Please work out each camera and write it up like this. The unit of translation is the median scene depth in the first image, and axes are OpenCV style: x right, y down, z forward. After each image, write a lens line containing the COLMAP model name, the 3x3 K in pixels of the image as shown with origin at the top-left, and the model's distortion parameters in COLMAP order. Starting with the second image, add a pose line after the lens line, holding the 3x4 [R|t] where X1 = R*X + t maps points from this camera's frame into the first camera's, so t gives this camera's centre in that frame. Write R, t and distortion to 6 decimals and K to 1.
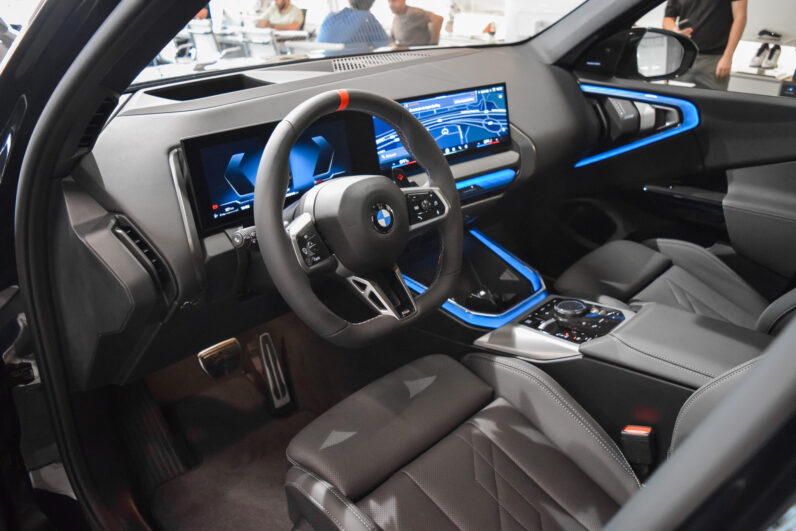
lens RADIAL K [[618.1, 0, 400.7], [0, 618.1, 265.4], [0, 0, 1]] dist [-0.089492, 0.016002]
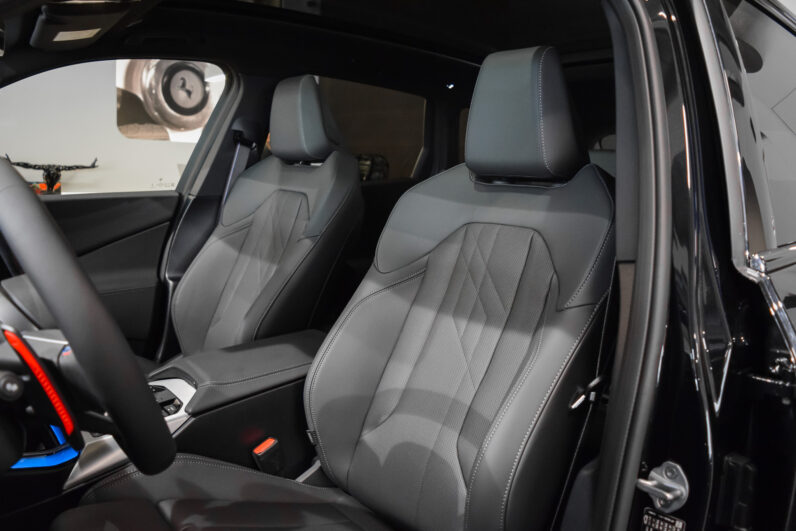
lens RADIAL K [[618.1, 0, 392.3], [0, 618.1, 272.1], [0, 0, 1]] dist [-0.089492, 0.016002]
pose [[0.129542, -0.172757, 0.976409, -0.400196], [0.398704, 0.910671, 0.108229, -0.031976], [-0.907884, 0.375278, 0.186849, 0.283552]]
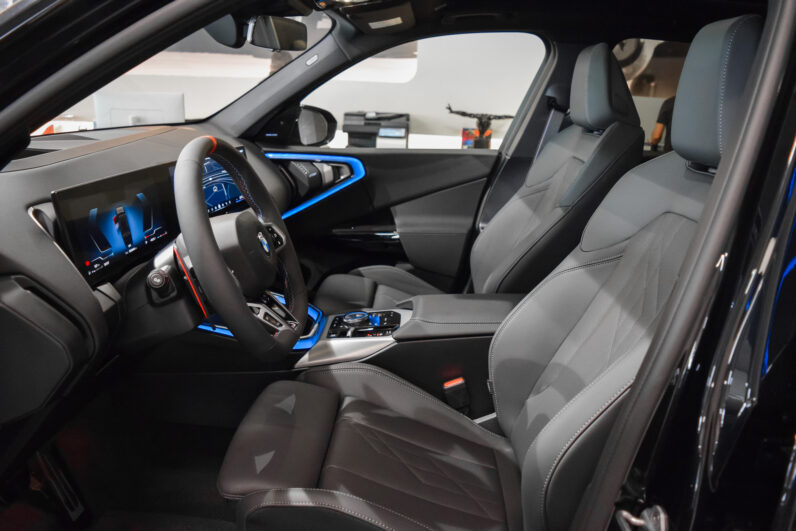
lens RADIAL K [[618.1, 0, 398.1], [0, 618.1, 265.4], [0, 0, 1]] dist [-0.089492, 0.016002]
pose [[0.752031, -0.157260, 0.640092, -0.320132], [0.257022, 0.964212, -0.065079, 0.053249], [-0.606950, 0.213460, 0.765537, 0.002827]]
